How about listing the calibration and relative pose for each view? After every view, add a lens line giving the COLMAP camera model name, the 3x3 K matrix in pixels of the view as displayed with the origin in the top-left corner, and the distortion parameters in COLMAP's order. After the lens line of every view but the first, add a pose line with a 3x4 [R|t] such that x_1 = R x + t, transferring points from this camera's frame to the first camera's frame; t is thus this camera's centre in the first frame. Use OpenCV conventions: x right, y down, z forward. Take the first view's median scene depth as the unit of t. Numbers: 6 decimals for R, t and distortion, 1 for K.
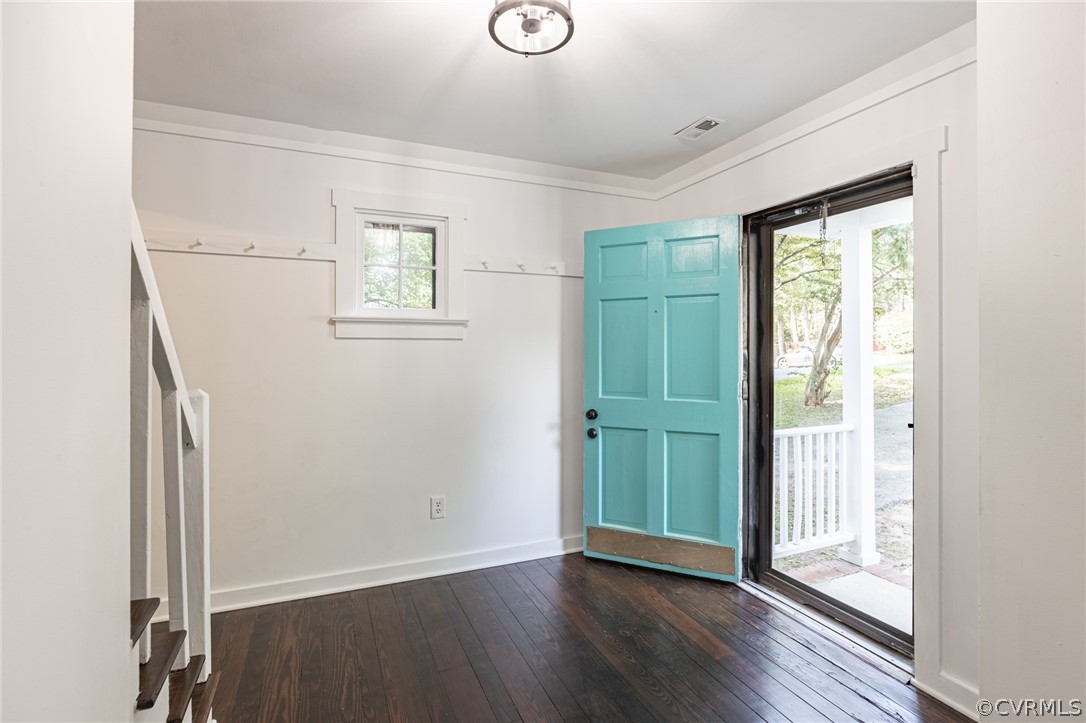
lens RADIAL K [[513.1, 0, 551.1], [0, 513.1, 356.3], [0, 0, 1]] dist [-0.013999, 0.004233]
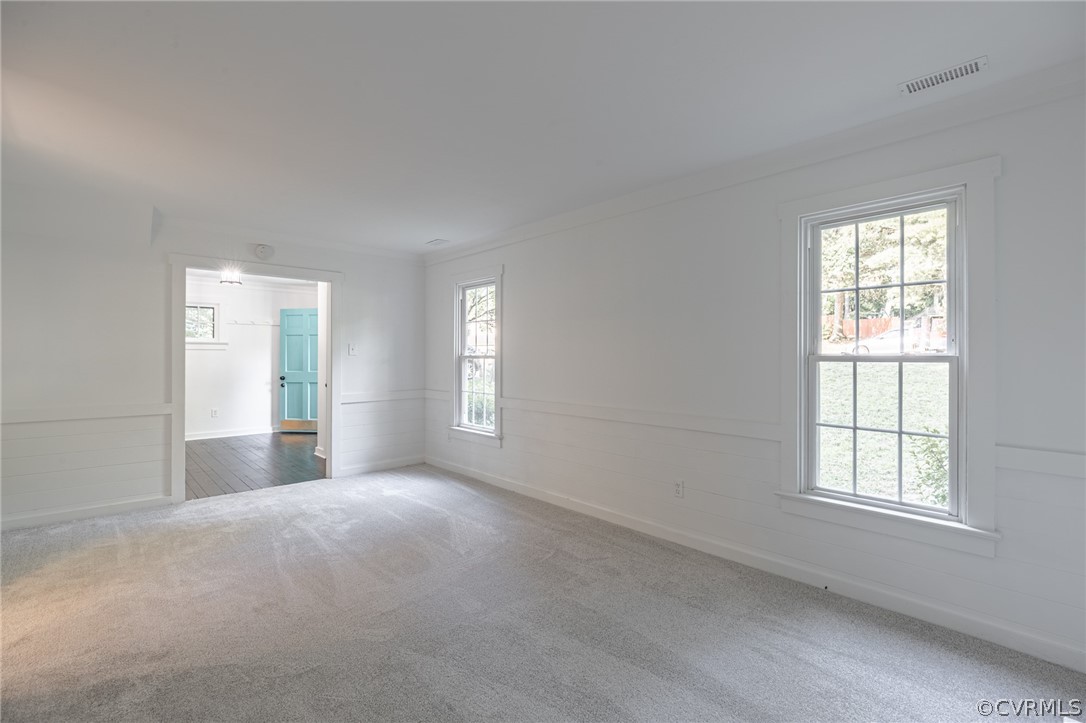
lens RADIAL K [[490.0, 0, 544.8], [0, 490.0, 361.6], [0, 0, 1]] dist [-0.004954, 0.003022]
pose [[0.949659, -0.003399, 0.313267, 0.585240], [0.003727, 0.999993, -0.000449, 0.034673], [-0.313263, 0.001594, 0.949665, -1.868591]]
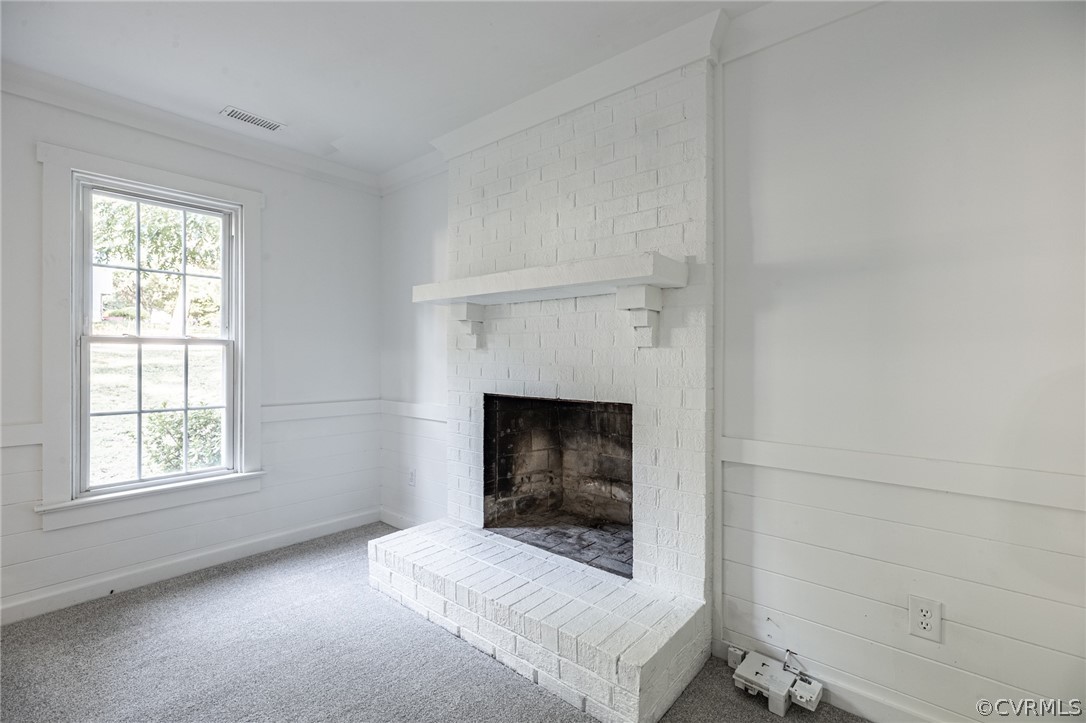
lens RADIAL K [[490.0, 0, 547.2], [0, 490.0, 359.6], [0, 0, 1]] dist [-0.004954, 0.003022]
pose [[-0.415951, -0.015224, 0.909260, 0.330482], [0.002980, 0.999832, 0.018104, 0.049800], [-0.909382, 0.010240, -0.415835, -1.523676]]
